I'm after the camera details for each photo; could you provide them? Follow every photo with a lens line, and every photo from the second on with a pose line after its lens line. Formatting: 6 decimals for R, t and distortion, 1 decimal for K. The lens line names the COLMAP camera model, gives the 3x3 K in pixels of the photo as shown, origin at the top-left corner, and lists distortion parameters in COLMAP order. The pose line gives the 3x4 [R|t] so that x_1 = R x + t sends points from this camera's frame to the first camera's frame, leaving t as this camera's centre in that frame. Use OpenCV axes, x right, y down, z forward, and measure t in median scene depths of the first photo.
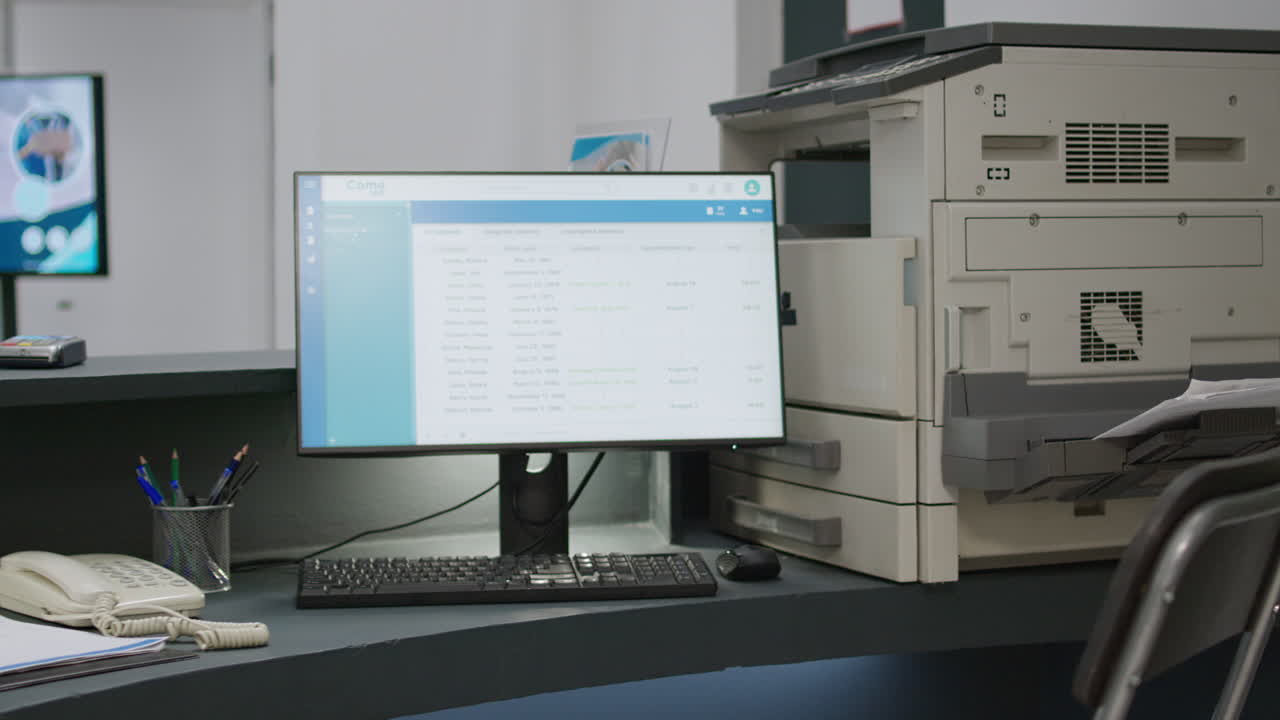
lens RADIAL K [[2124.1, 0, 640.0], [0, 2124.1, 360.0], [0, 0, 1]] dist [-0.028192, 0.027446]
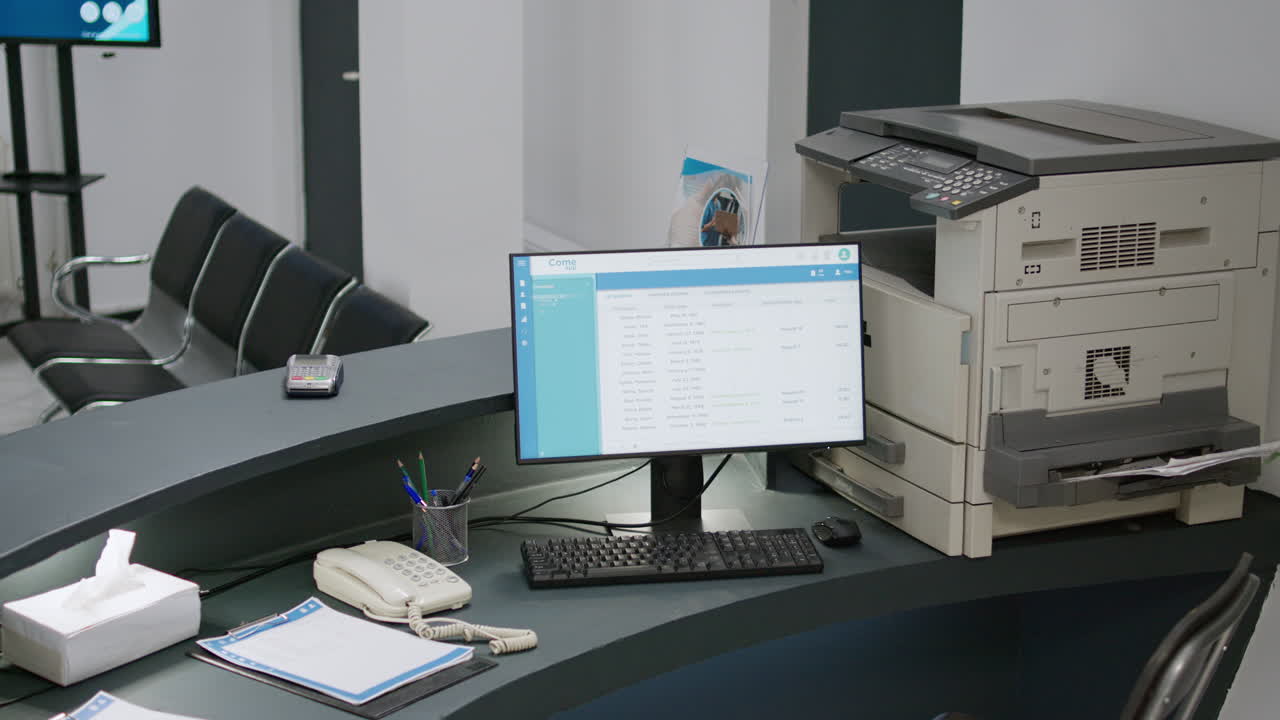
lens RADIAL K [[2033.3, 0, 640.0], [0, 2033.3, 360.0], [0, 0, 1]] dist [-0.012210, 0.040526]
pose [[0.999206, 0.000228, 0.039849, -0.134082], [-0.007905, 0.981245, 0.192604, -0.275850], [-0.039058, -0.192766, 0.980467, -0.282390]]
